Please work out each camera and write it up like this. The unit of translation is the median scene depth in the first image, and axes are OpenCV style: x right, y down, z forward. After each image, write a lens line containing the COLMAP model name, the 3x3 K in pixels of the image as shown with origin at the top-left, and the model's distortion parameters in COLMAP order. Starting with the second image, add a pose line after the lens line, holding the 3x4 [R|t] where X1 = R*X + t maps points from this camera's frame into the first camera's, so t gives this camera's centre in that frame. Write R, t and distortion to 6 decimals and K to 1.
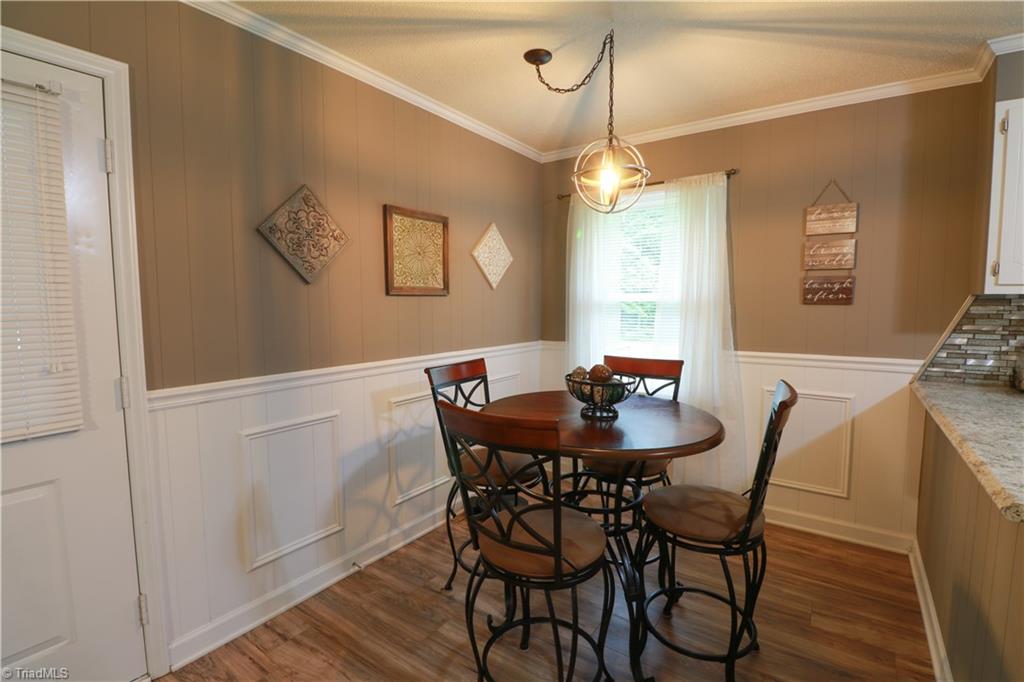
lens RADIAL K [[476.0, 0, 514.8], [0, 476.0, 341.0], [0, 0, 1]] dist [0.000267, -0.013040]
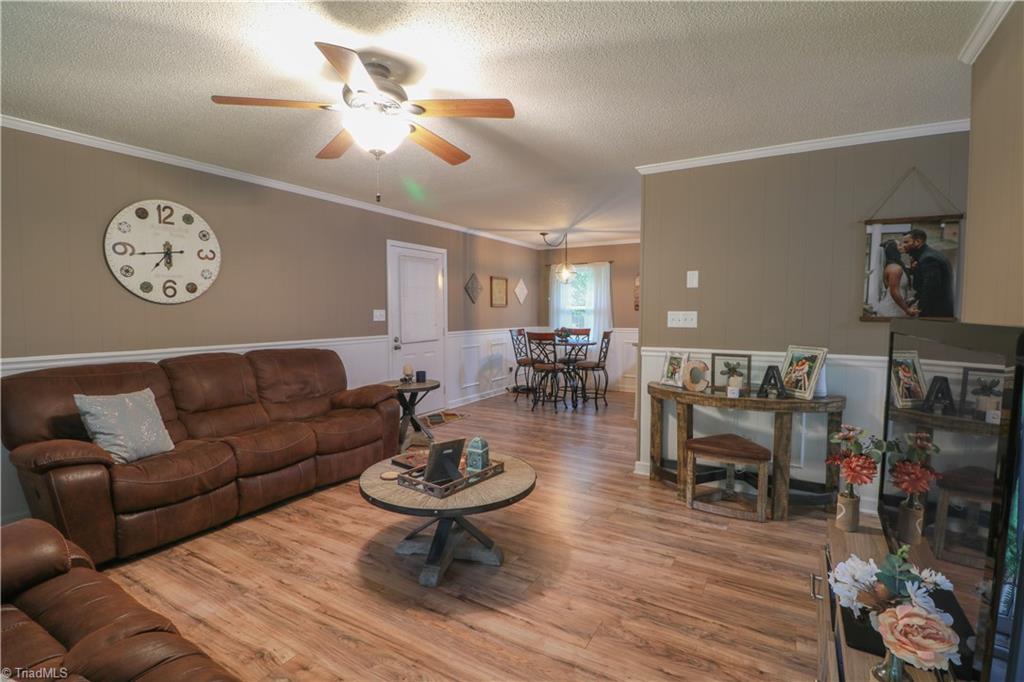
lens RADIAL K [[476.0, 0, 517.1], [0, 476.0, 342.0], [0, 0, 1]] dist [0.000267, -0.013040]
pose [[0.997135, -0.002479, 0.075602, -0.331593], [0.003666, 0.999872, -0.015564, 0.165680], [-0.075554, 0.015797, 0.997017, -1.923983]]
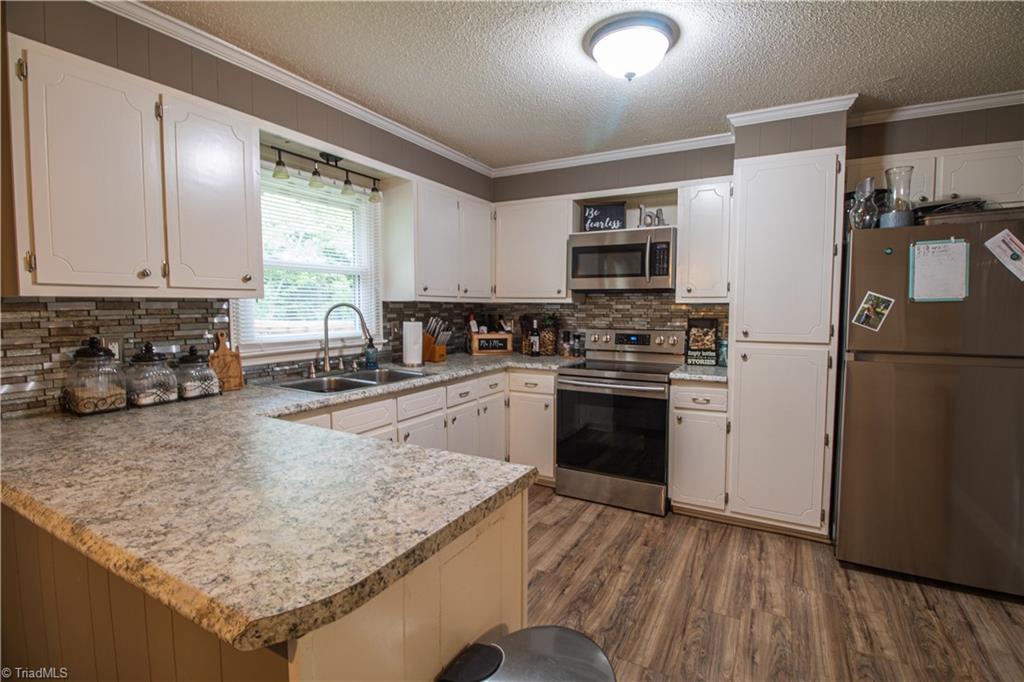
lens RADIAL K [[476.0, 0, 519.8], [0, 476.0, 339.0], [0, 0, 1]] dist [0.000267, -0.013040]
pose [[-0.105704, -0.069026, 0.991999, 0.161851], [0.082046, 0.993581, 0.077879, -0.022145], [-0.991007, 0.089622, -0.099362, 0.258111]]
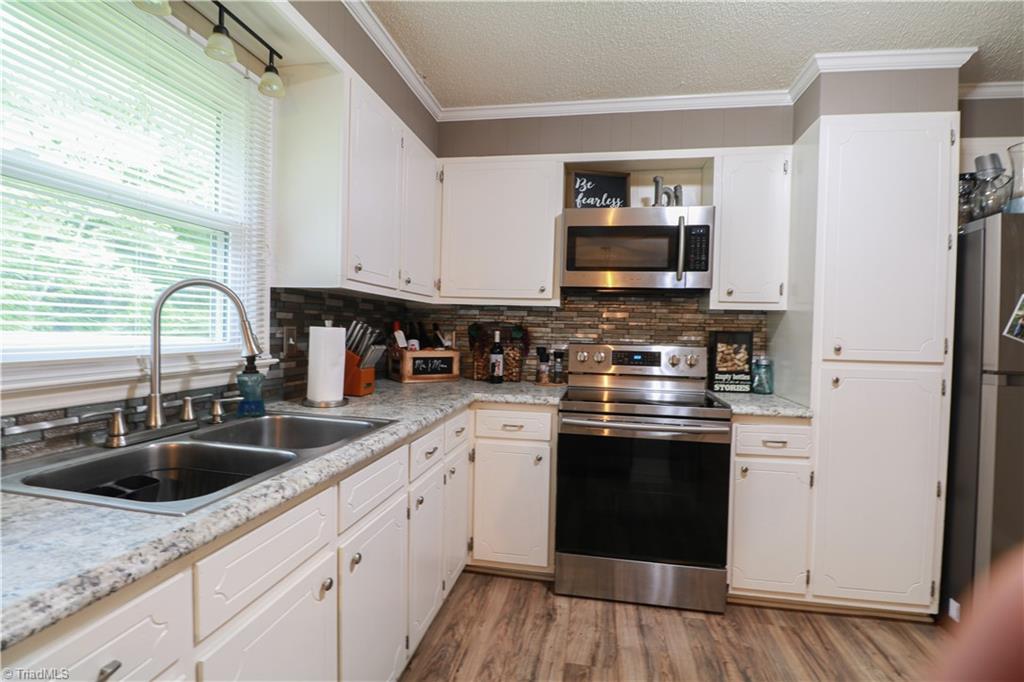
lens RADIAL K [[476.0, 0, 521.9], [0, 476.0, 339.0], [0, 0, 1]] dist [0.000267, -0.013040]
pose [[-0.419262, -0.028882, 0.907406, 0.703047], [0.052865, 0.997021, 0.056160, 0.002541], [-0.906325, 0.071515, -0.416487, 0.455013]]
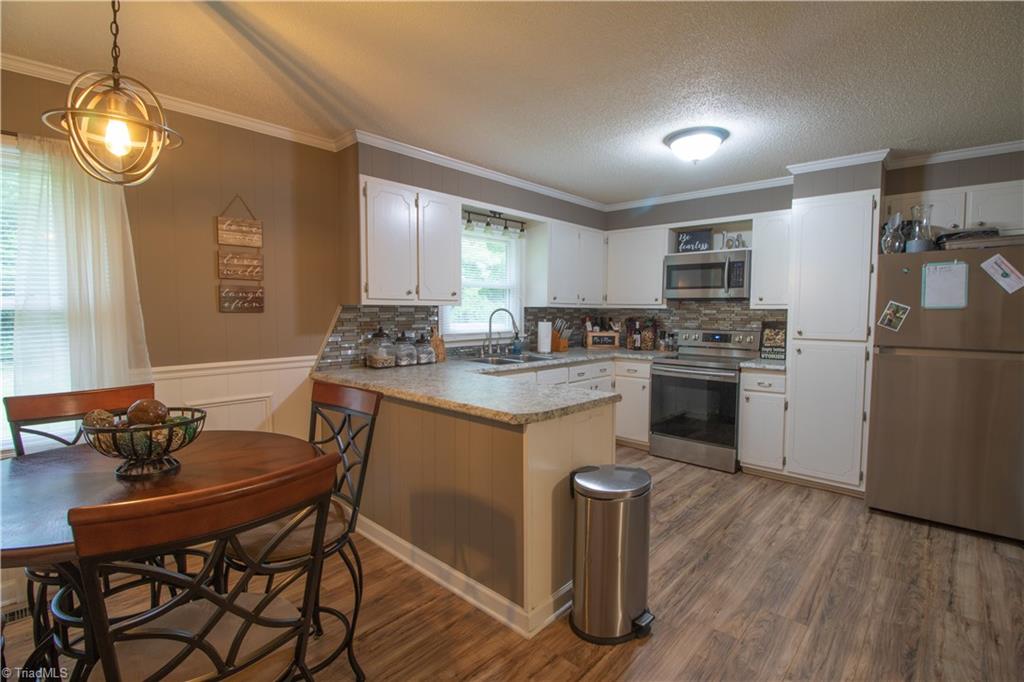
lens RADIAL K [[476.0, 0, 520.3], [0, 476.0, 341.1], [0, 0, 1]] dist [0.000267, -0.013040]
pose [[0.132030, -0.063897, 0.989184, -0.331965], [0.077894, 0.995503, 0.053908, -0.023910], [-0.988180, 0.069934, 0.136413, 0.265949]]
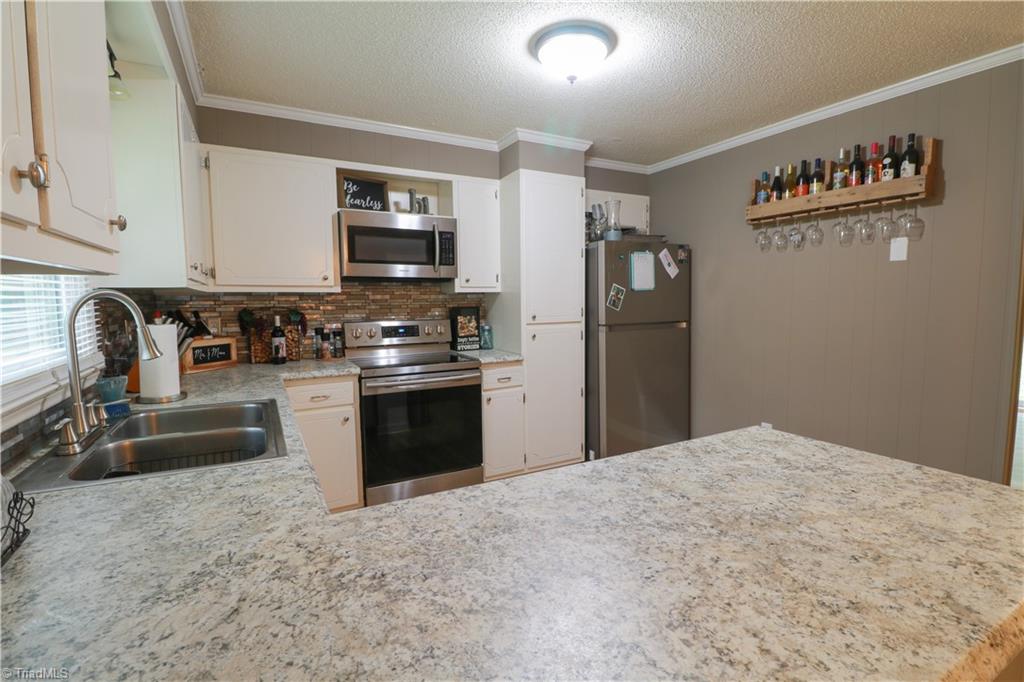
lens RADIAL K [[476.0, 0, 522.7], [0, 476.0, 343.9], [0, 0, 1]] dist [0.000267, -0.013040]
pose [[-0.895605, -0.034229, 0.443532, 0.646753], [0.047251, 0.984075, 0.171358, -0.063169], [-0.442335, 0.174426, -0.879725, 0.834824]]
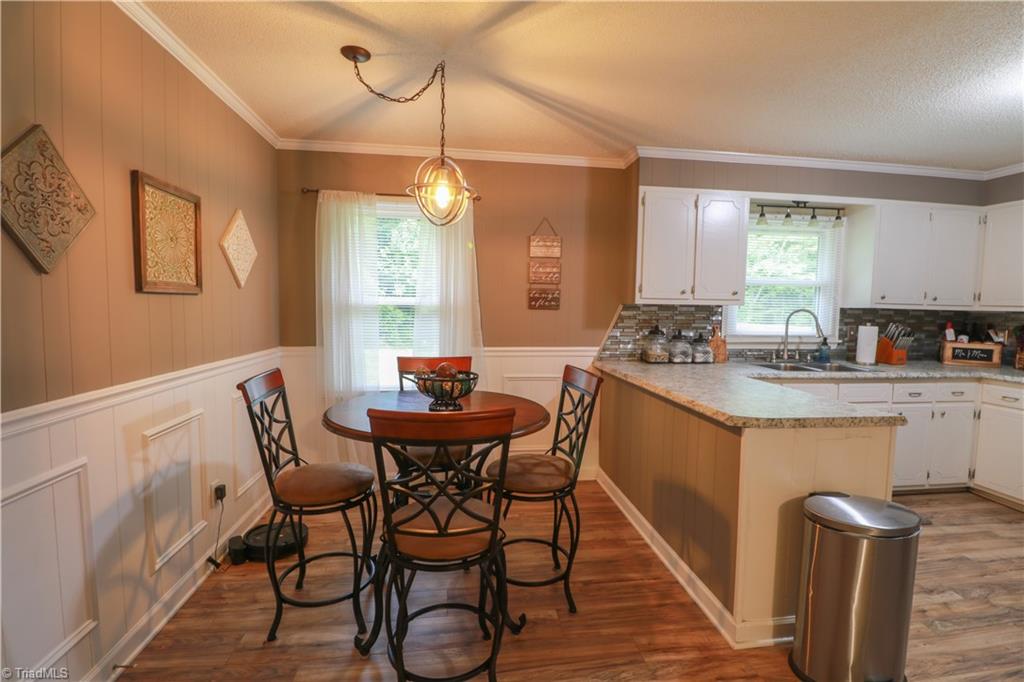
lens RADIAL K [[476.0, 0, 518.3], [0, 476.0, 340.7], [0, 0, 1]] dist [0.000267, -0.013040]
pose [[0.736093, -0.036345, 0.675904, -0.334448], [0.040173, 0.999143, 0.009975, -0.004852], [-0.675687, 0.019811, 0.736922, 0.058580]]
